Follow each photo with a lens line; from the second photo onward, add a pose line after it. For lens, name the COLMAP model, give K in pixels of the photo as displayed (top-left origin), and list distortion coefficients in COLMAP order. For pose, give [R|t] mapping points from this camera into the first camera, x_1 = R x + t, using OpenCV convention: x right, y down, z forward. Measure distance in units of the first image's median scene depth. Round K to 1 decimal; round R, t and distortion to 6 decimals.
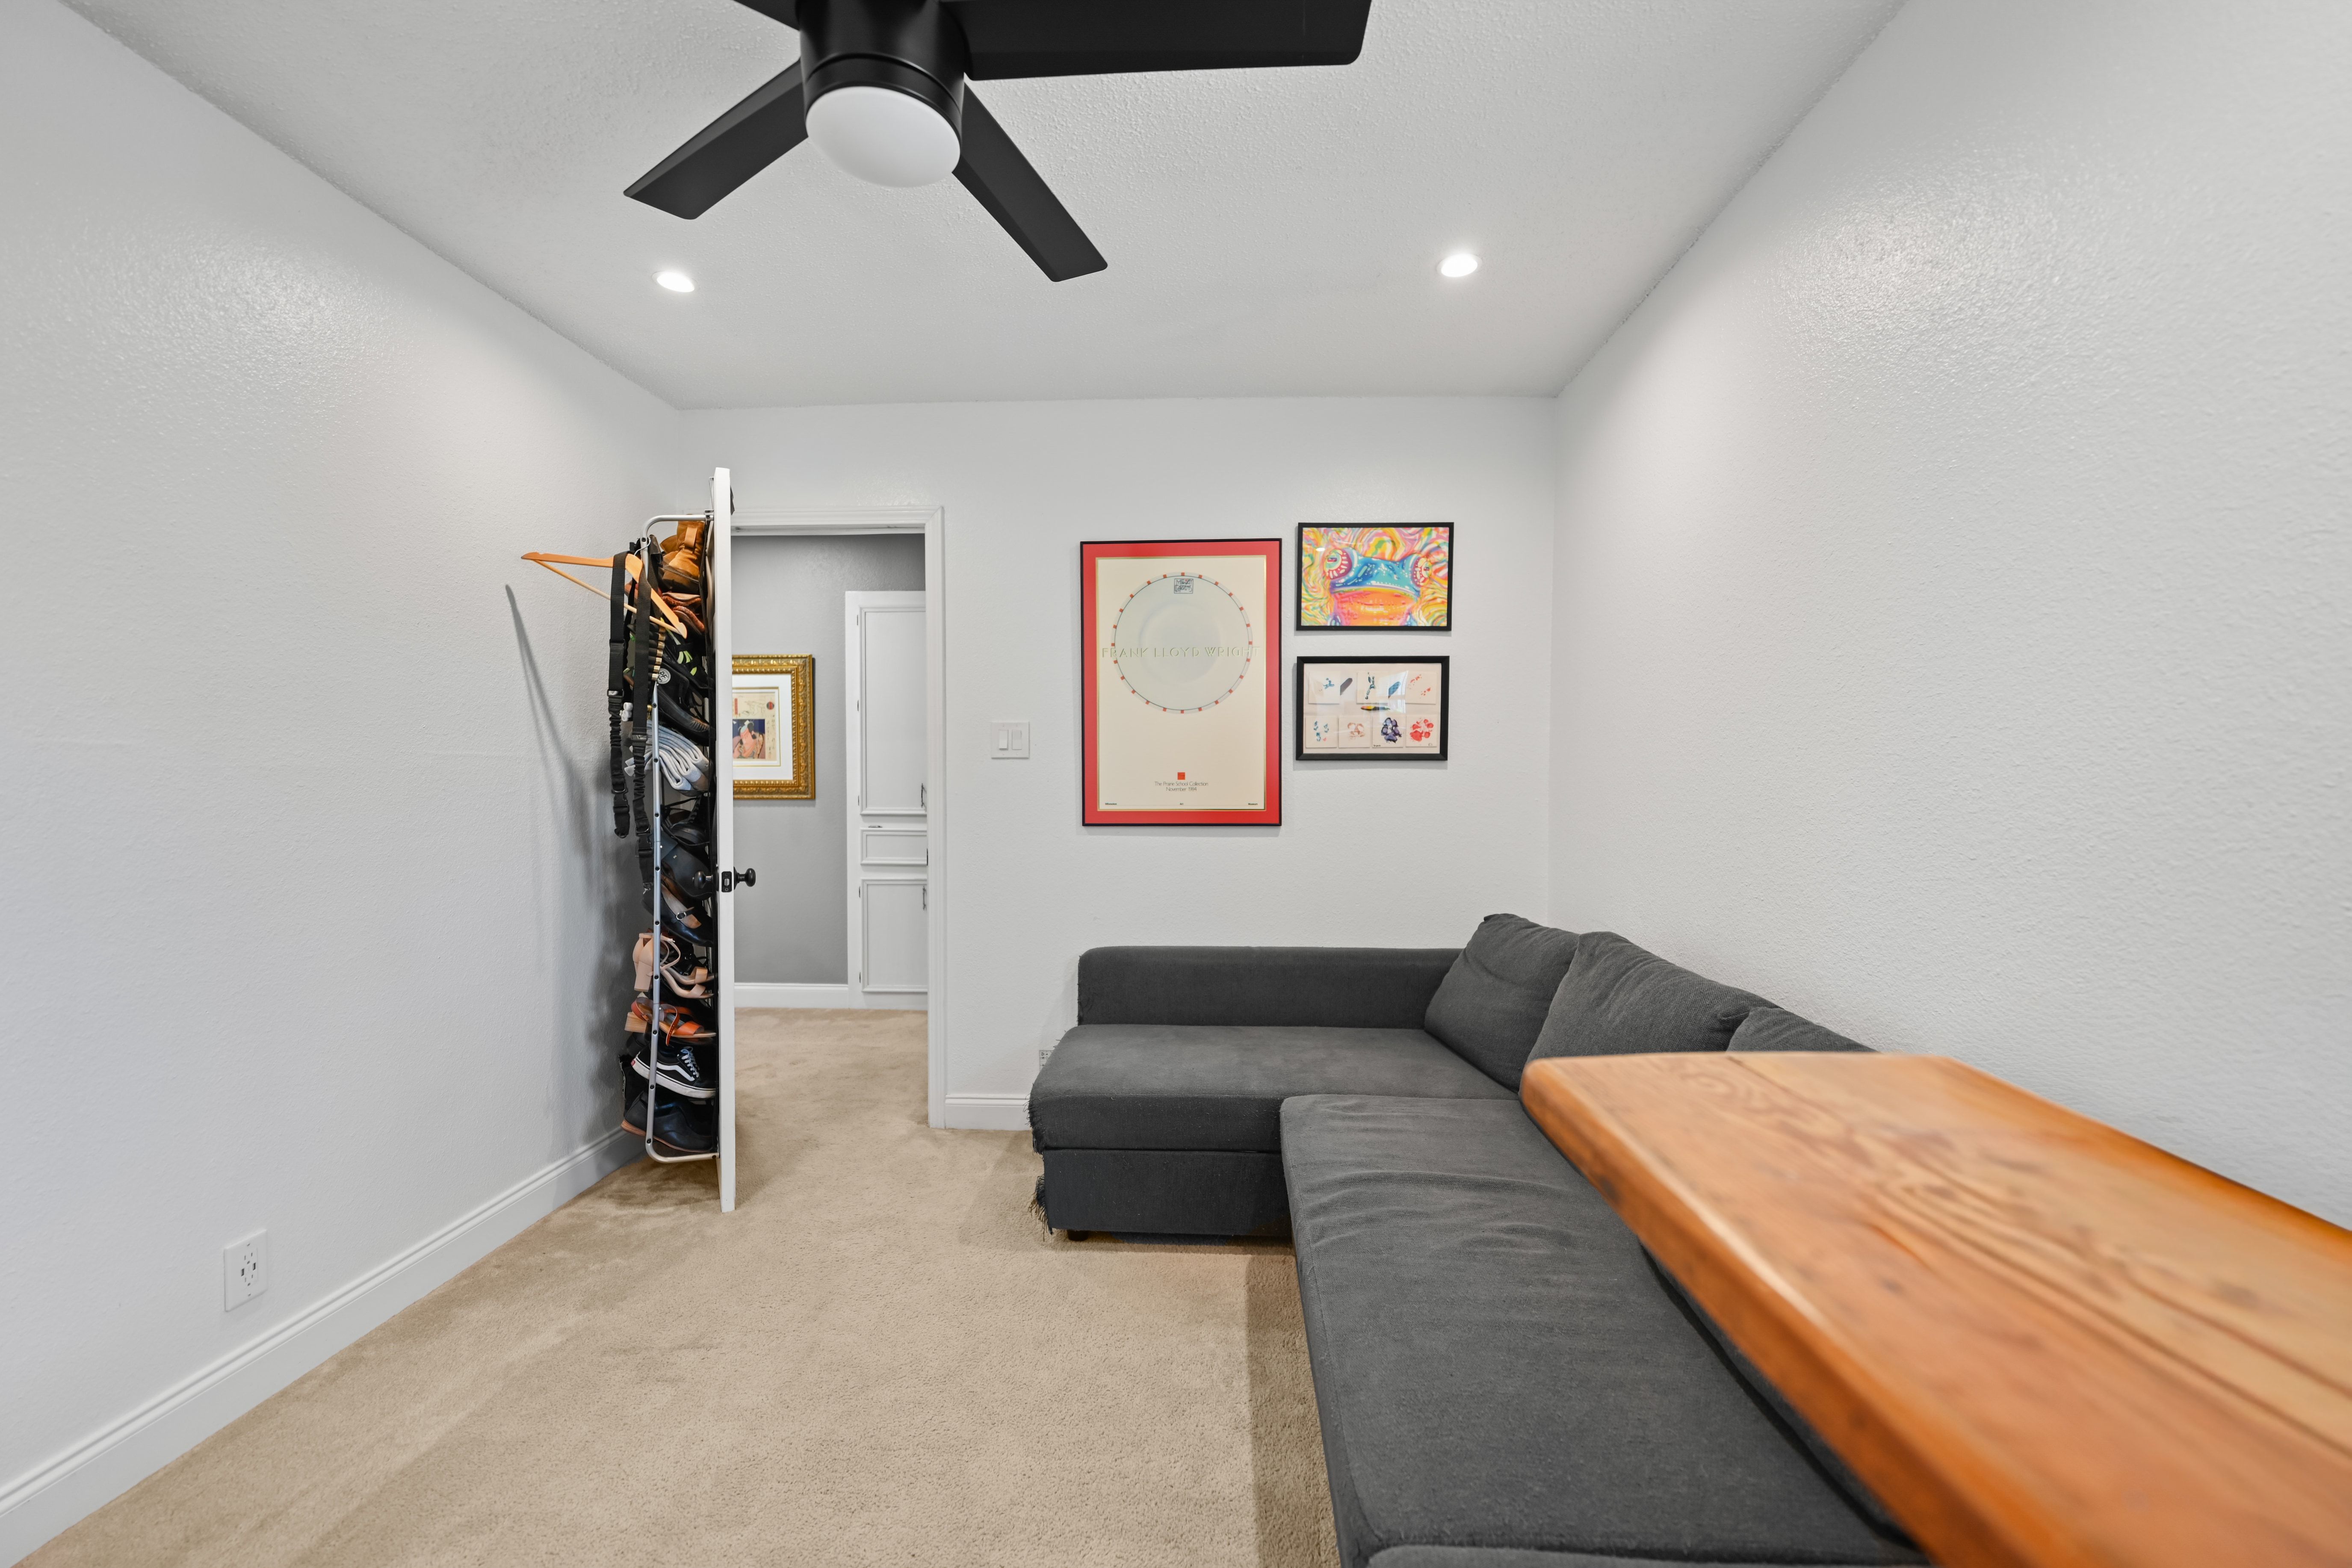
lens RADIAL K [[956.8, 0, 1173.4], [0, 956.8, 762.6], [0, 0, 1]] dist [-0.000408, -0.000021]
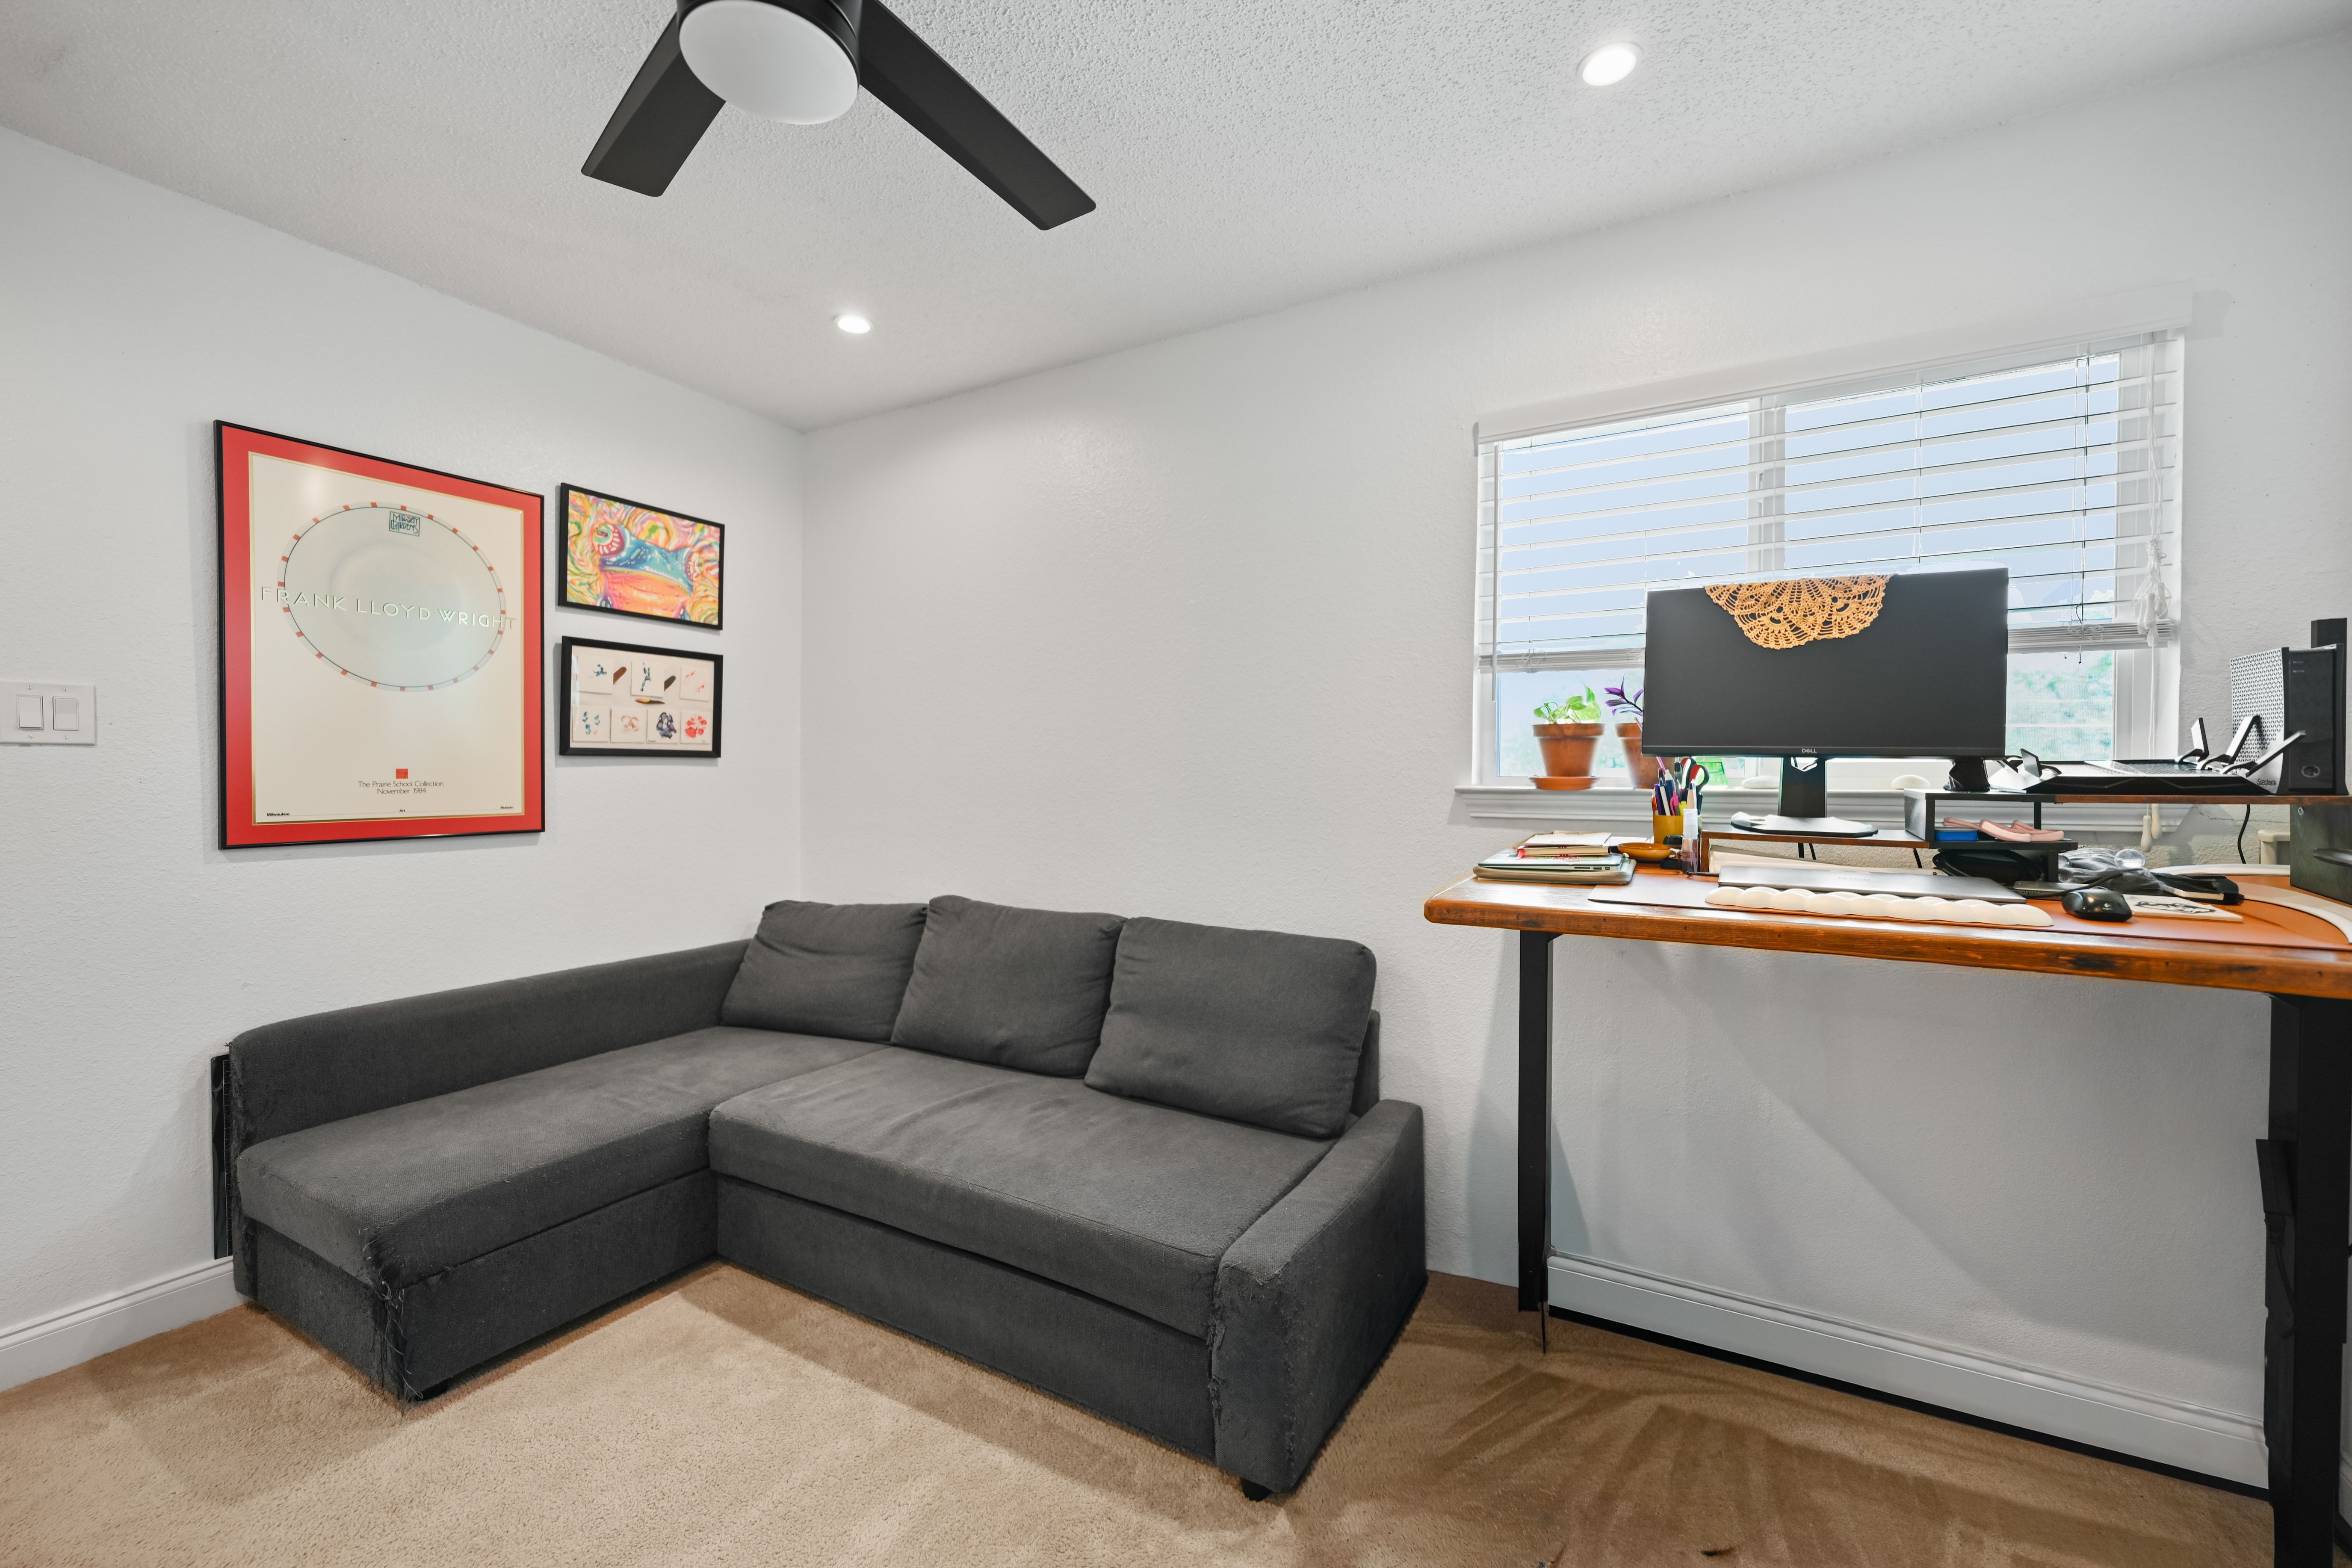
lens RADIAL K [[966.5, 0, 1174.7], [0, 966.5, 738.3], [0, 0, 1]] dist [-0.000262, 0.000302]
pose [[0.442372, 0.030154, 0.896325, -0.413080], [-0.012424, 0.999545, -0.027494, -0.000632], [-0.896746, 0.001027, 0.442545, 0.112529]]
